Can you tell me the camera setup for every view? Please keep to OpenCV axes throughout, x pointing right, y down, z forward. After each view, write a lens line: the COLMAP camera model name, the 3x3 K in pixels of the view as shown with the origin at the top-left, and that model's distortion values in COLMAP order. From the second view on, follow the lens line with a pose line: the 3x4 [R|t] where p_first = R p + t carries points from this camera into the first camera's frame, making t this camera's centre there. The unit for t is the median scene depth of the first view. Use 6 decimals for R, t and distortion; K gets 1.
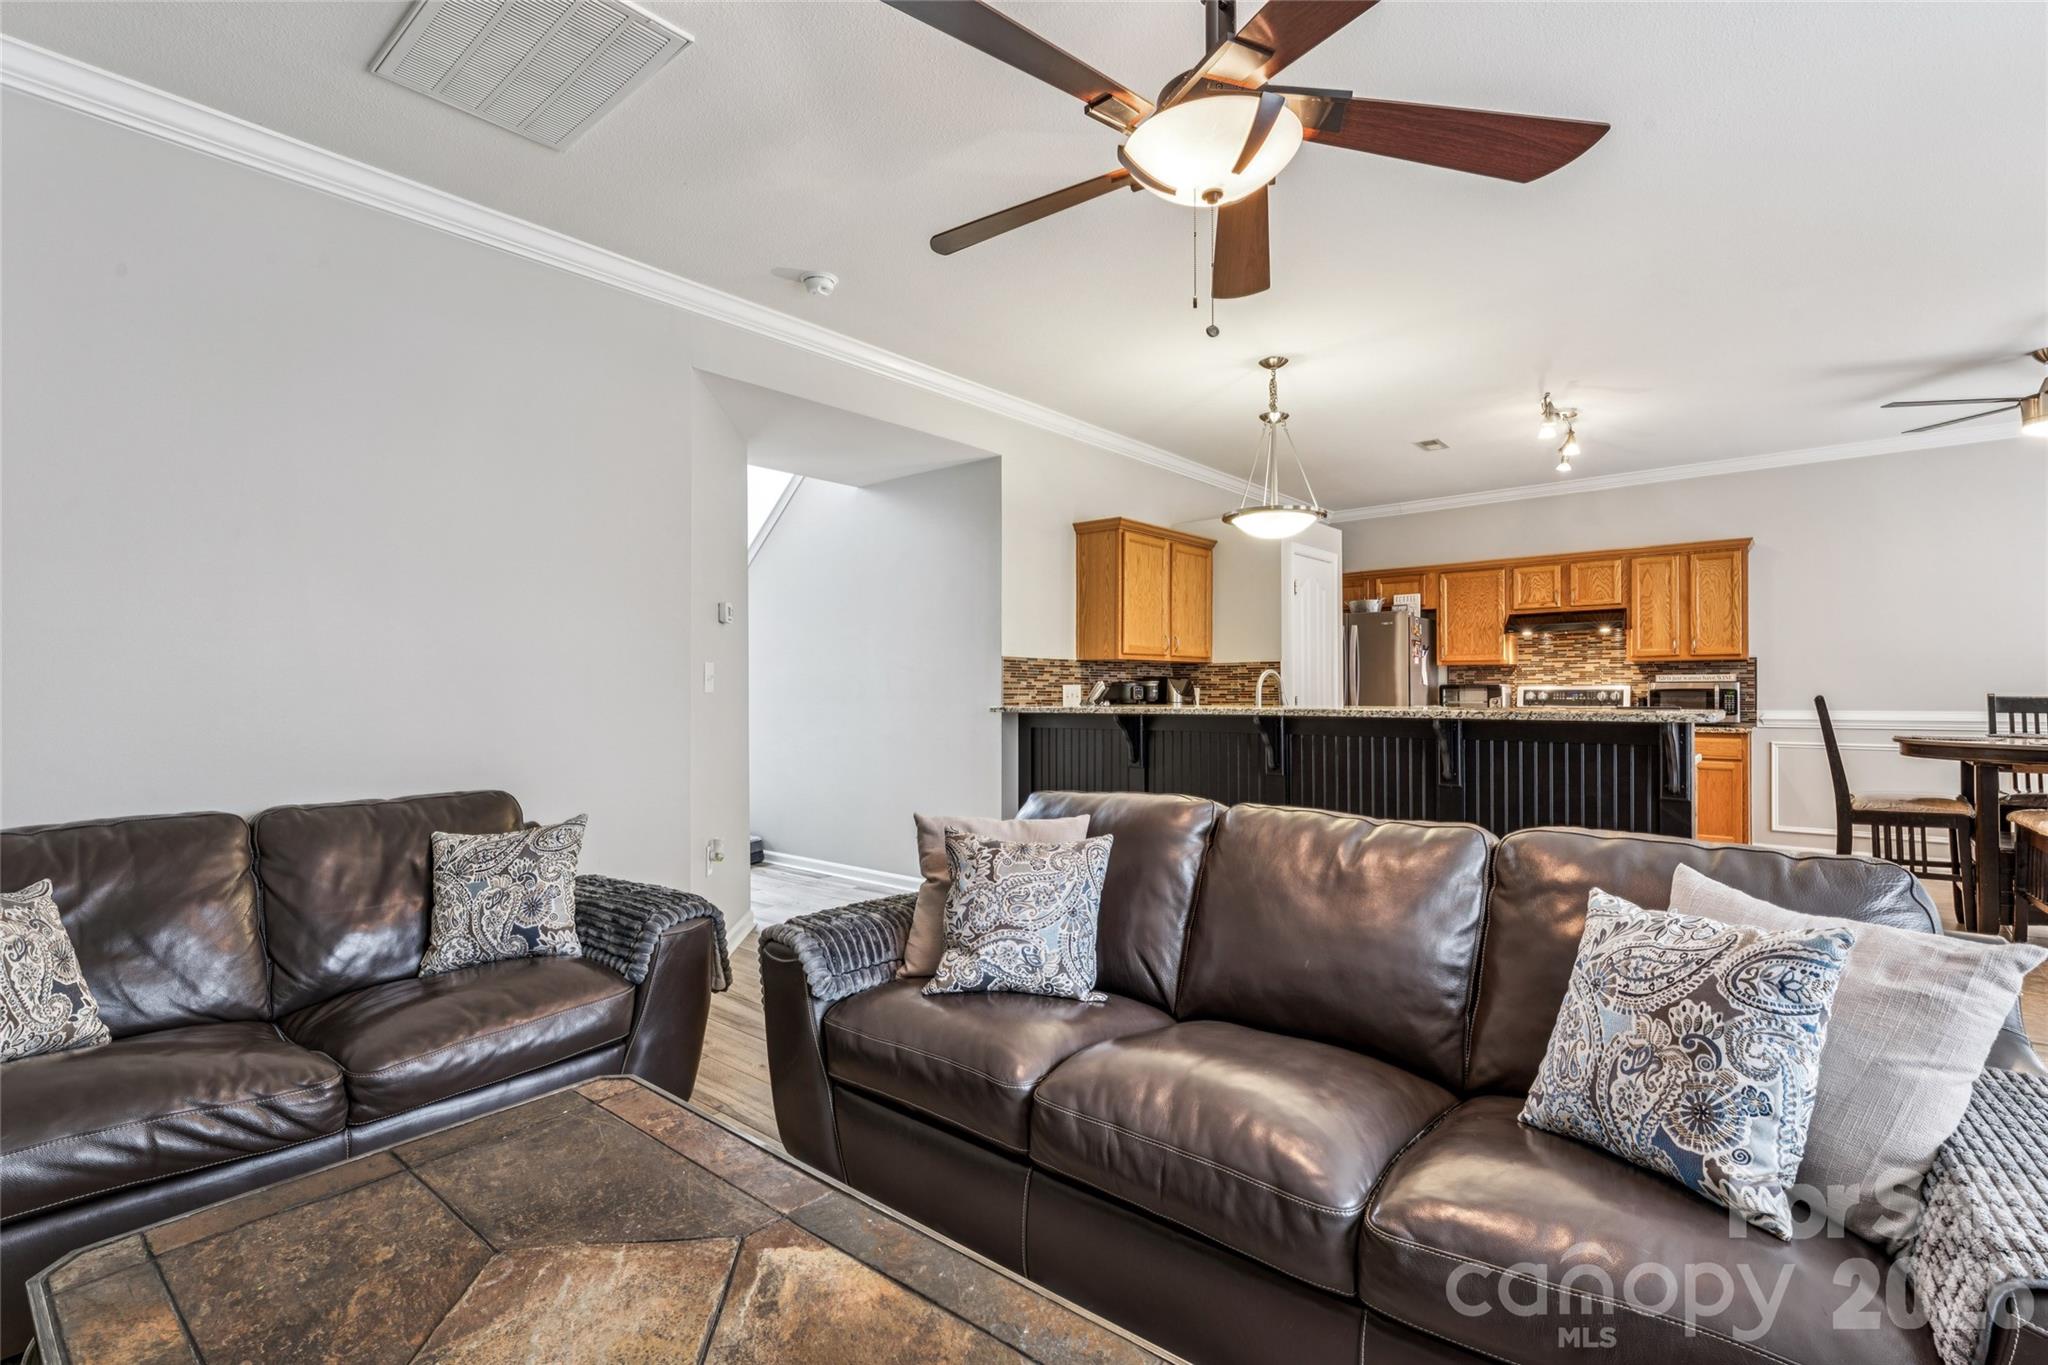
lens RADIAL K [[930.3, 0, 1021.0], [0, 930.3, 689.4], [0, 0, 1]] dist [-0.000995, -0.001071]
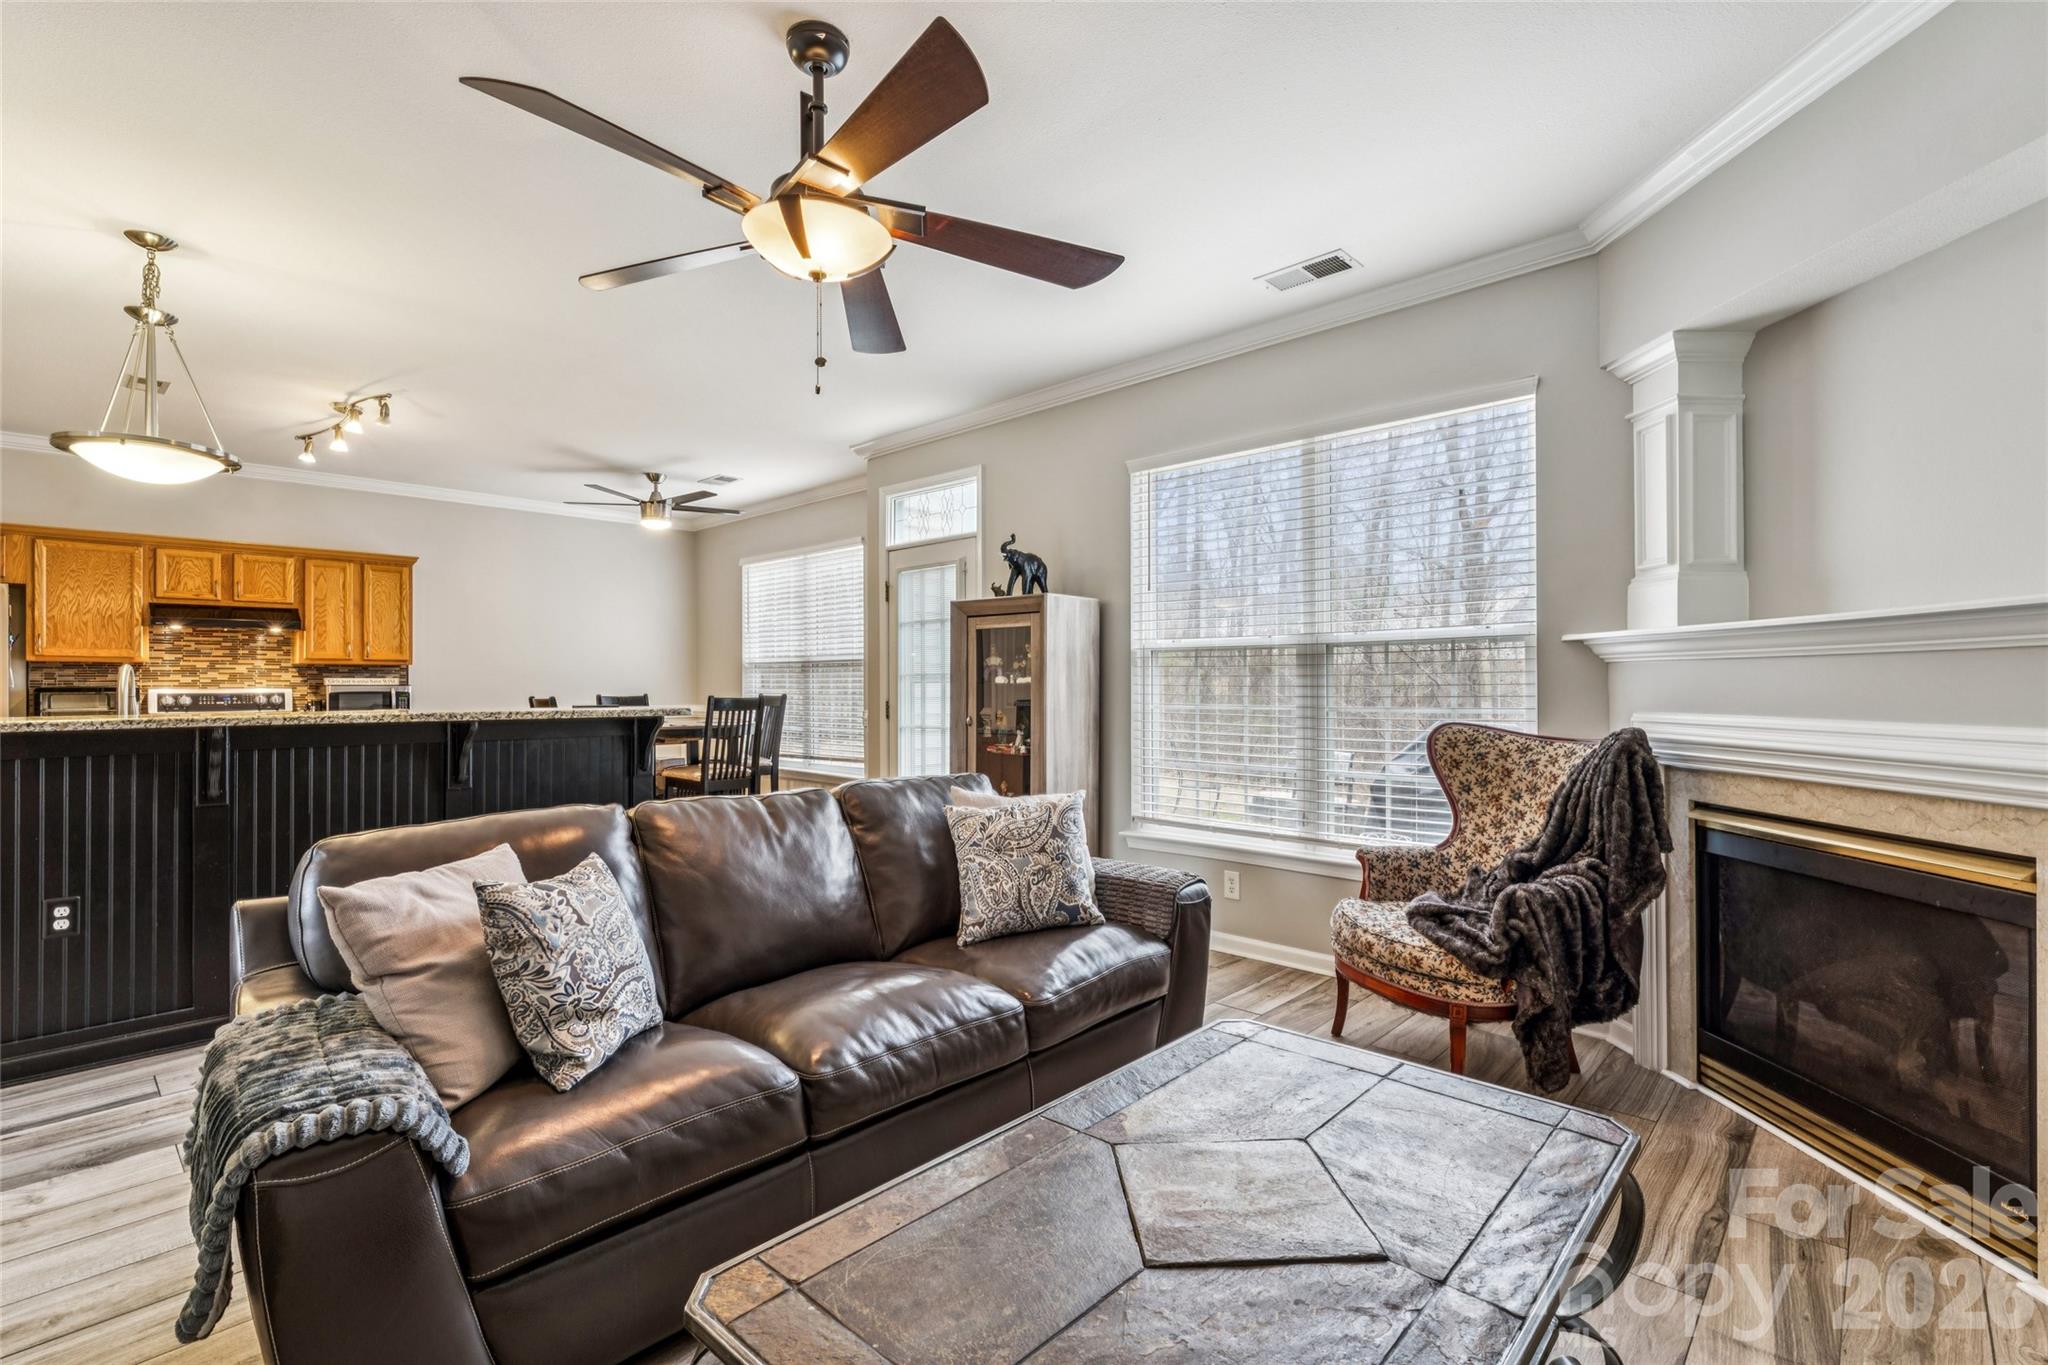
lens RADIAL K [[929.7, 0, 1019.0], [0, 929.7, 679.3], [0, 0, 1]] dist [0.000558, 0.000051]
pose [[0.066975, 0.010969, 0.997694, -0.277104], [0.004008, 0.999929, -0.011262, 0.000274], [-0.997747, 0.004753, 0.066927, 0.190053]]
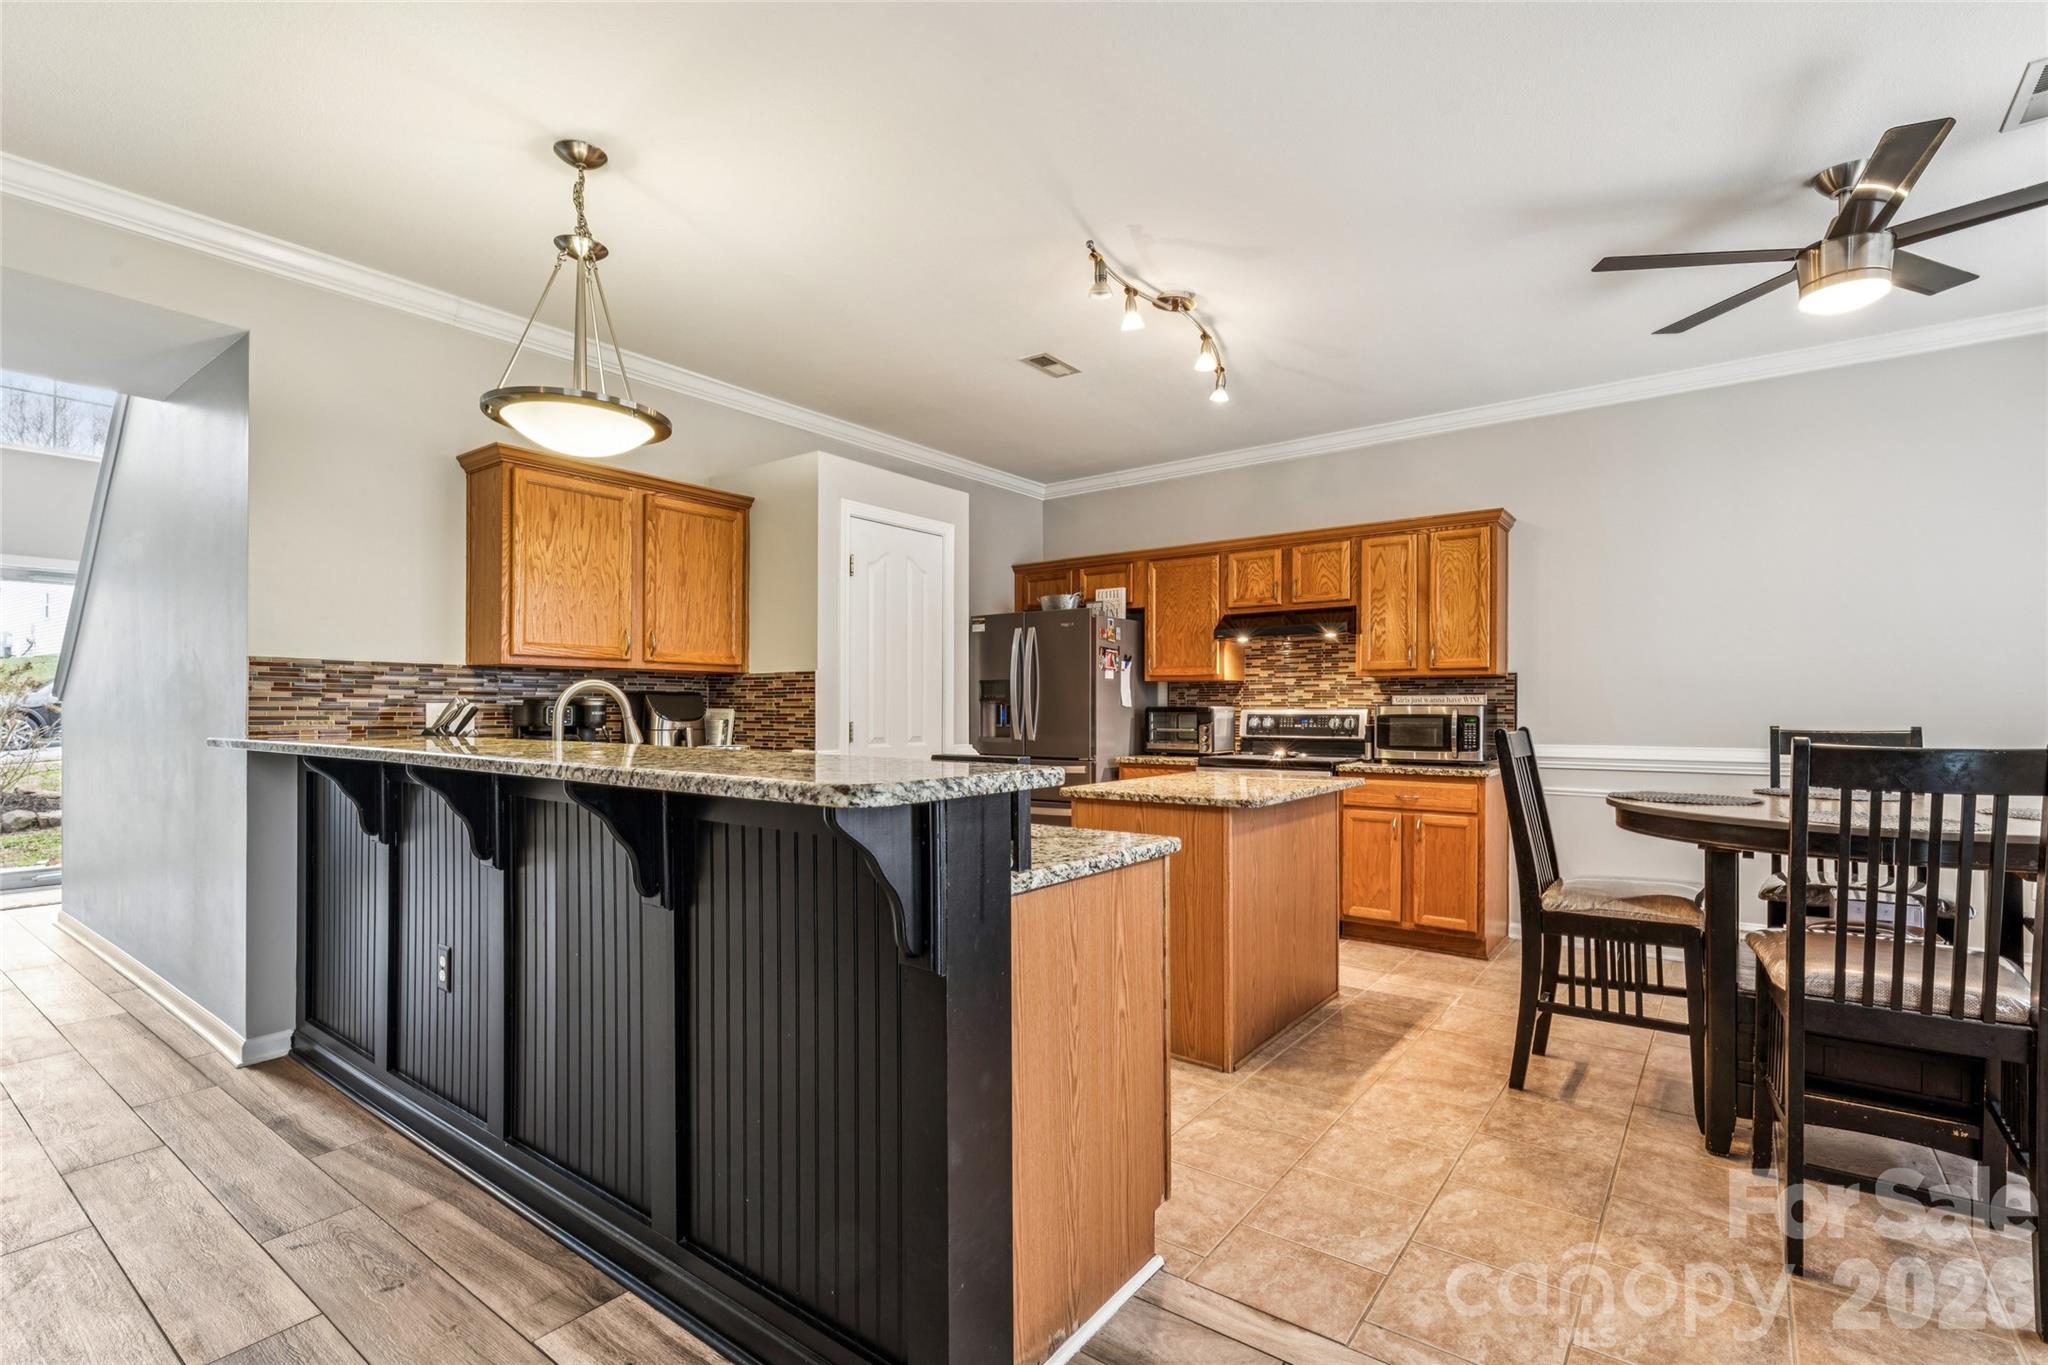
lens RADIAL K [[942.4, 0, 1026.7], [0, 942.4, 709.7], [0, 0, 1]] dist [-0.002412, -0.000481]
pose [[0.998472, 0.006549, 0.054874, 0.358906], [-0.006622, 0.999977, 0.001140, -0.003216], [-0.054865, -0.001502, 0.998493, 0.269468]]
